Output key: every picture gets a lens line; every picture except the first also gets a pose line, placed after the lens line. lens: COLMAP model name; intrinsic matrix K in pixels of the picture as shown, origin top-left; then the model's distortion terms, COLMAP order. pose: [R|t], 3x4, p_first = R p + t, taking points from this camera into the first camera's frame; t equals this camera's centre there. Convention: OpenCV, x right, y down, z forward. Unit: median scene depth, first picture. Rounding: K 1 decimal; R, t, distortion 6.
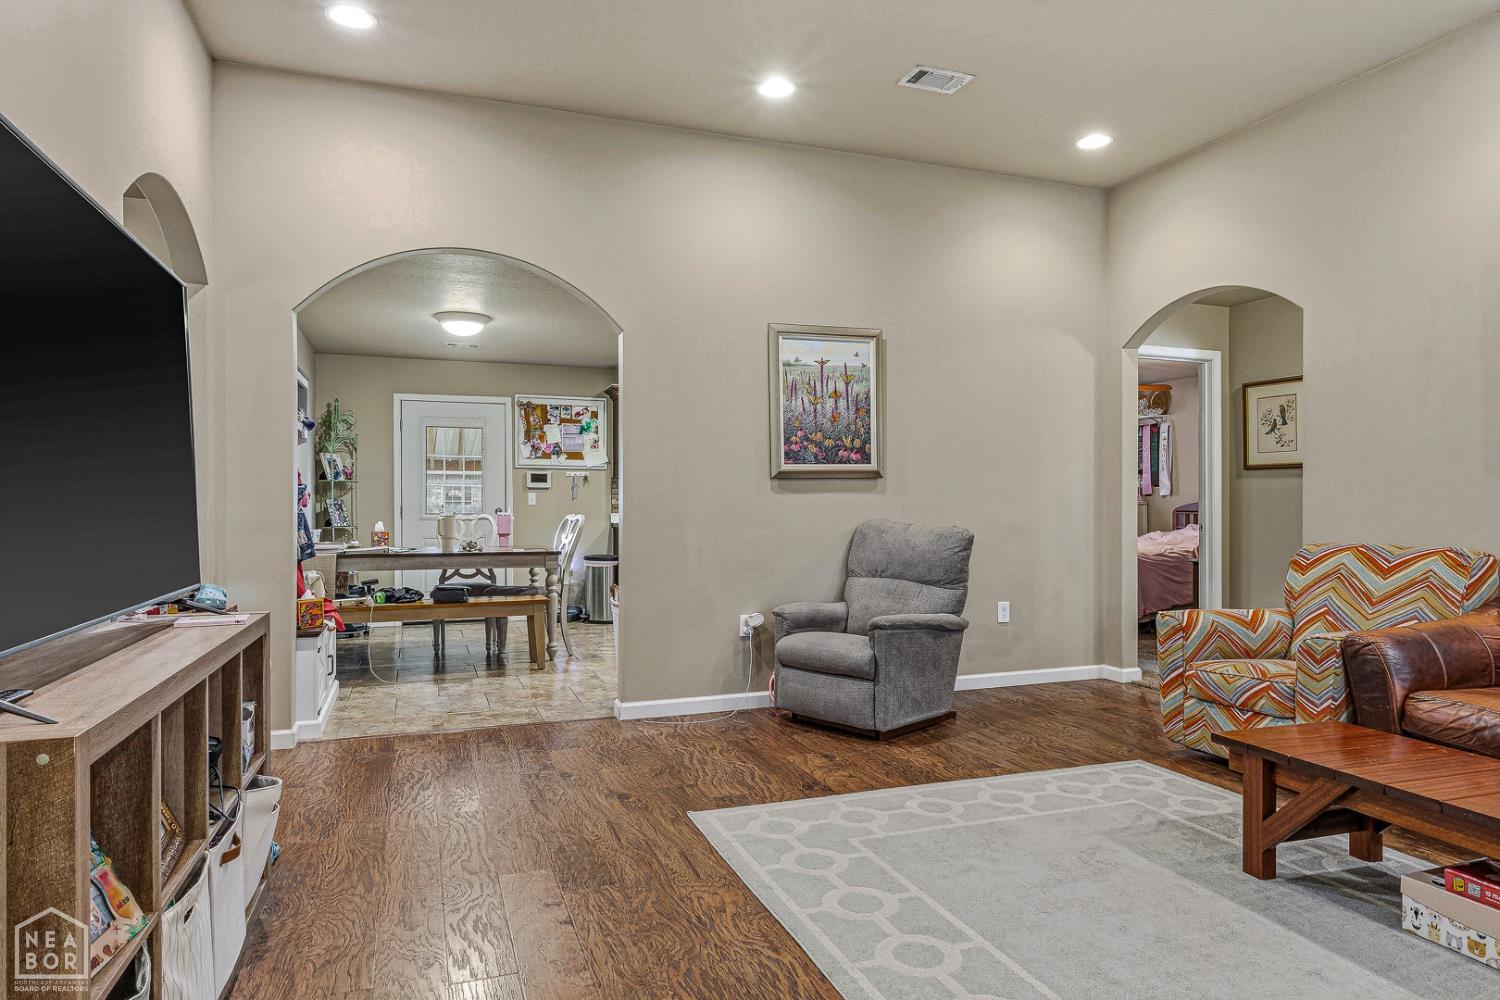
lens RADIAL K [[876.5, 0, 744.8], [0, 876.5, 514.6], [0, 0, 1]] dist [0.001308, -0.002084]
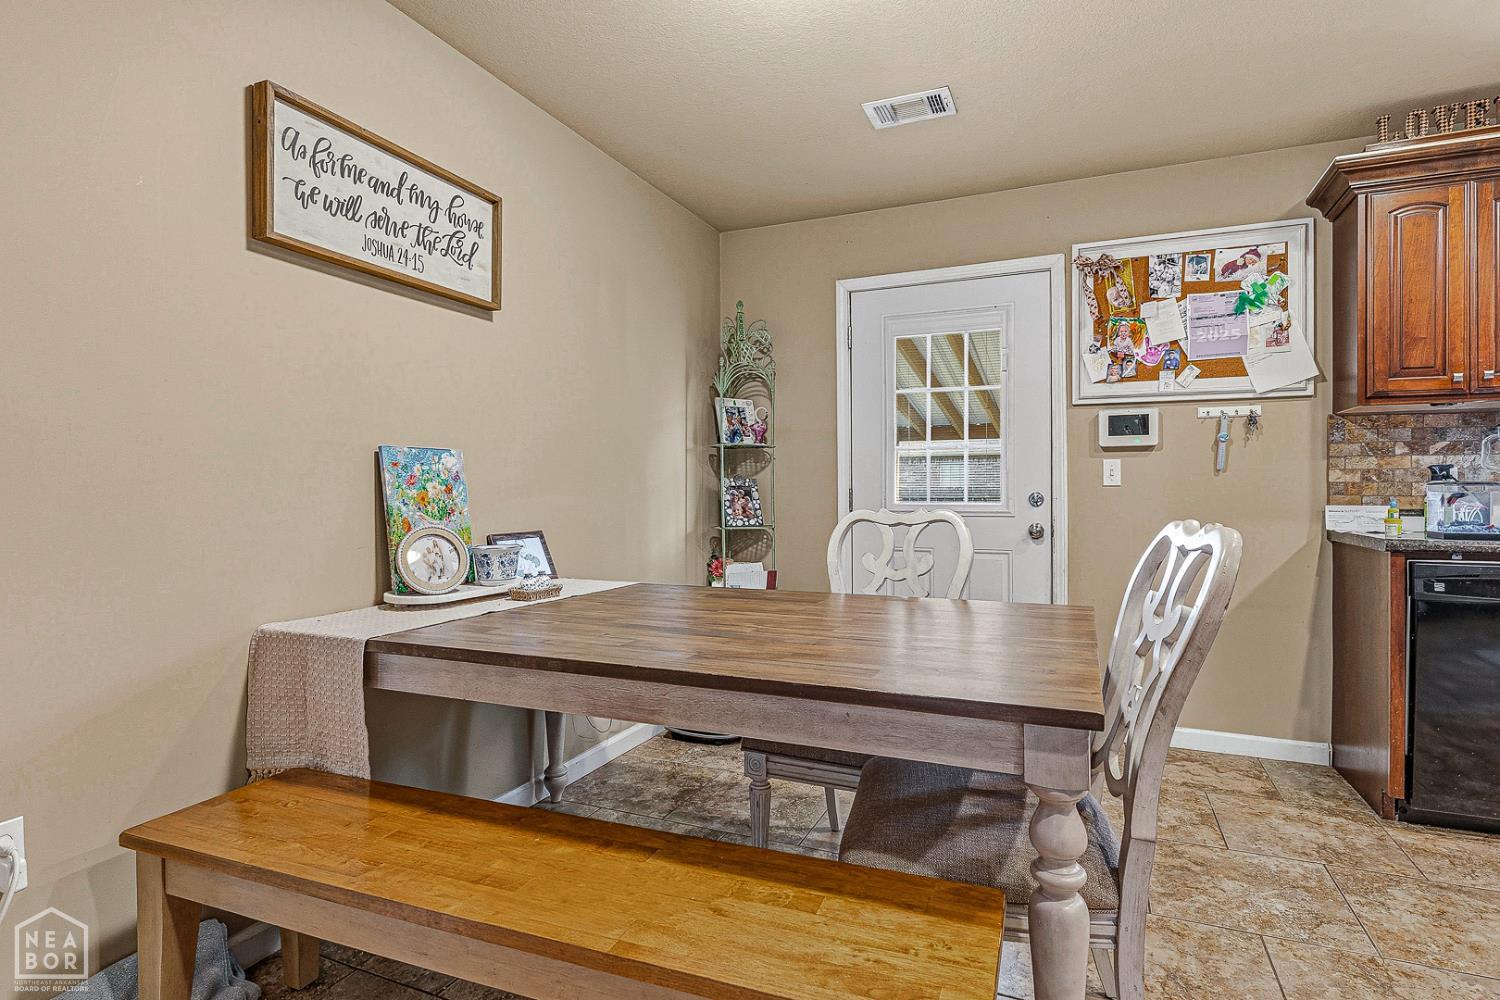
lens RADIAL K [[766.1, 0, 754.1], [0, 766.1, 490.9], [0, 0, 1]] dist [-0.004673, -0.001881]
pose [[0.721833, 0.003509, -0.692058, -0.102724], [-0.000956, 0.999991, 0.004074, -0.009626], [0.692066, -0.002279, 0.721830, 0.584885]]
